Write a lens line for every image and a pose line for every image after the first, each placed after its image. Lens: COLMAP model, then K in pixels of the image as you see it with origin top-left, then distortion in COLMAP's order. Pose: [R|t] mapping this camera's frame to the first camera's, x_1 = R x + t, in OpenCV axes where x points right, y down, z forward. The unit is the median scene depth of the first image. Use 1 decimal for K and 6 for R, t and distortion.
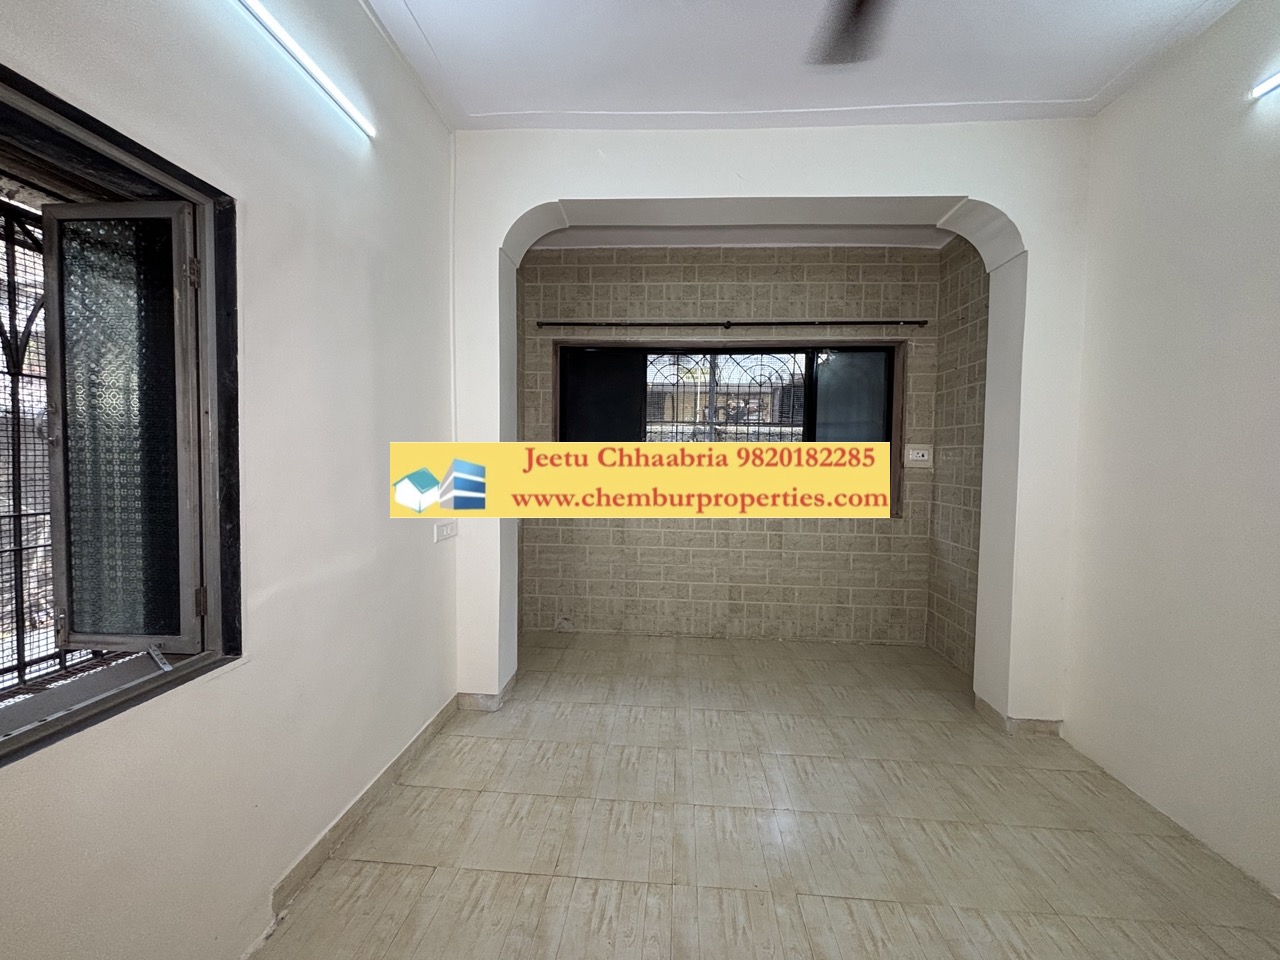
lens RADIAL K [[507.0, 0, 639.7], [0, 507.0, 475.4], [0, 0, 1]] dist [-0.015357, -0.000371]
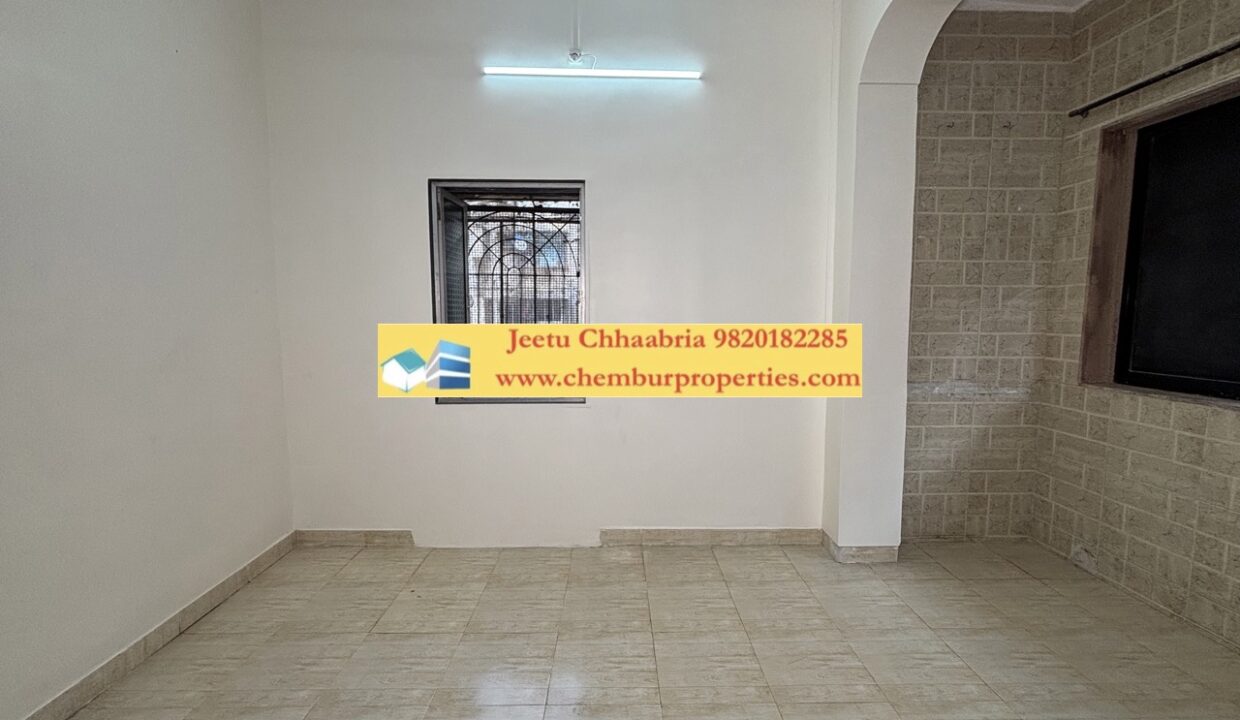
lens RADIAL K [[490.6, 0, 626.2], [0, 490.6, 365.5], [0, 0, 1]] dist [0.001650, 0.000339]
pose [[0.113009, 0.094610, -0.989079, 0.417613], [-0.037001, 0.995166, 0.090965, 0.003497], [0.992905, 0.026317, 0.115964, 0.322873]]
